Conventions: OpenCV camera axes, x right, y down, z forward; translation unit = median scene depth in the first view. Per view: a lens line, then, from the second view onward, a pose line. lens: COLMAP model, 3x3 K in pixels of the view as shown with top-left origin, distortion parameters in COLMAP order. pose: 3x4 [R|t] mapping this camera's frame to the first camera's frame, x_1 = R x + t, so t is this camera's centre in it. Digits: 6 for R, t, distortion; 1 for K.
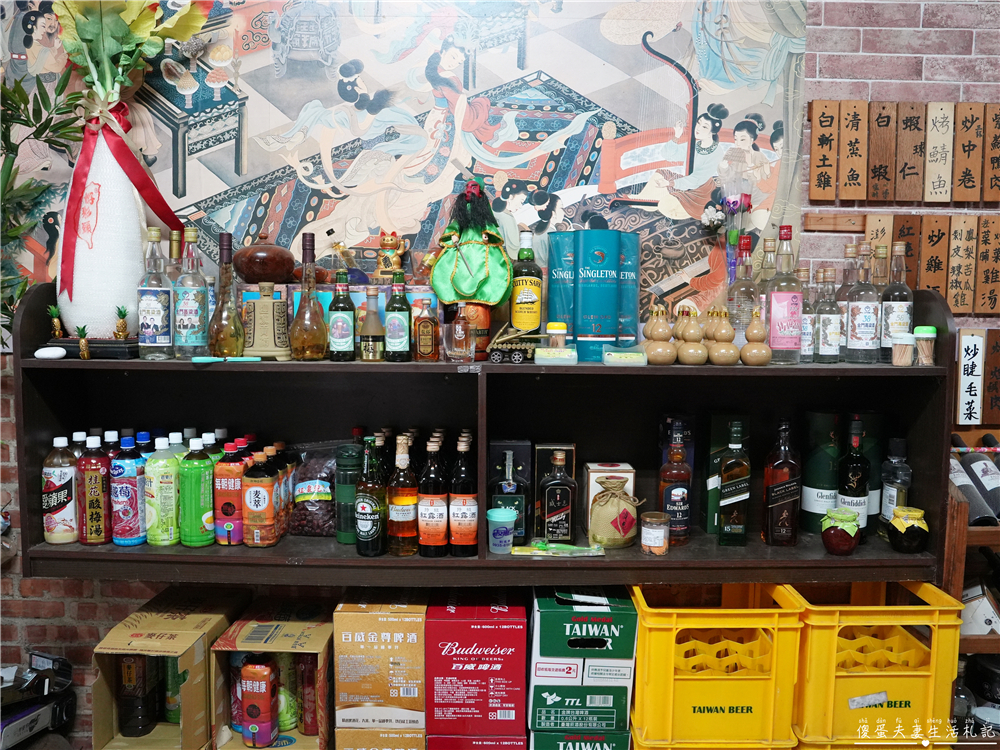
lens RADIAL K [[762.4, 0, 495.7], [0, 762.4, 377.4], [0, 0, 1]] dist [-0.101687, 0.066321]
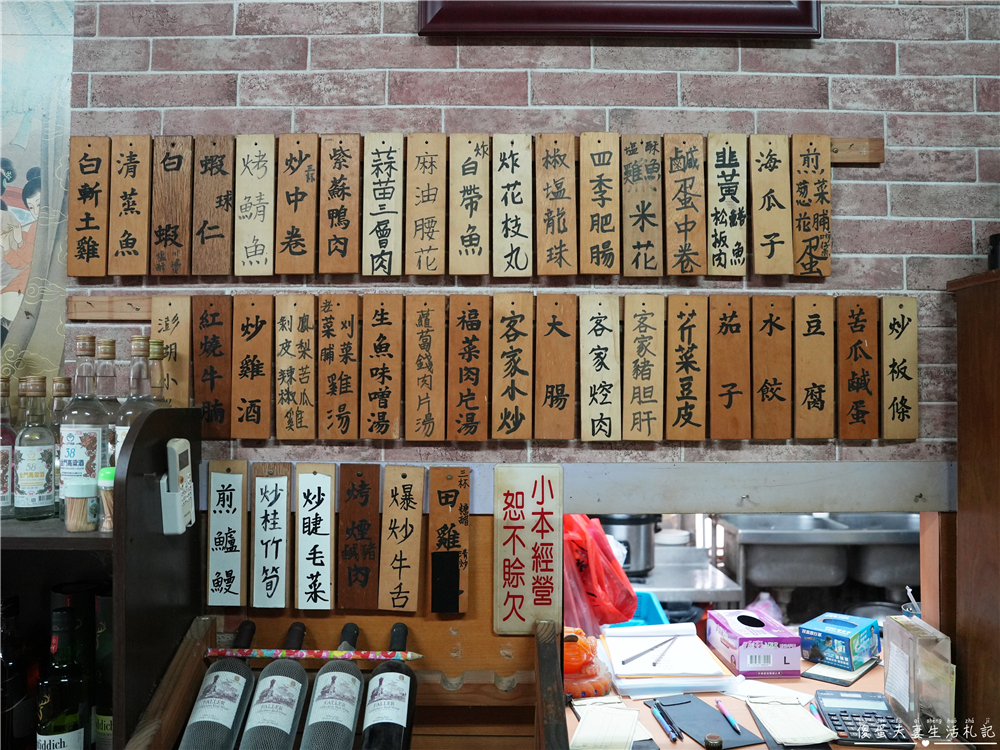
lens RADIAL K [[762.4, 0, 497.9], [0, 762.4, 376.8], [0, 0, 1]] dist [-0.101687, 0.066321]
pose [[0.999688, -0.000889, 0.024957, 0.806876], [0.003827, 0.993013, -0.117942, -0.063253], [-0.024677, 0.118001, 0.992707, 0.319935]]
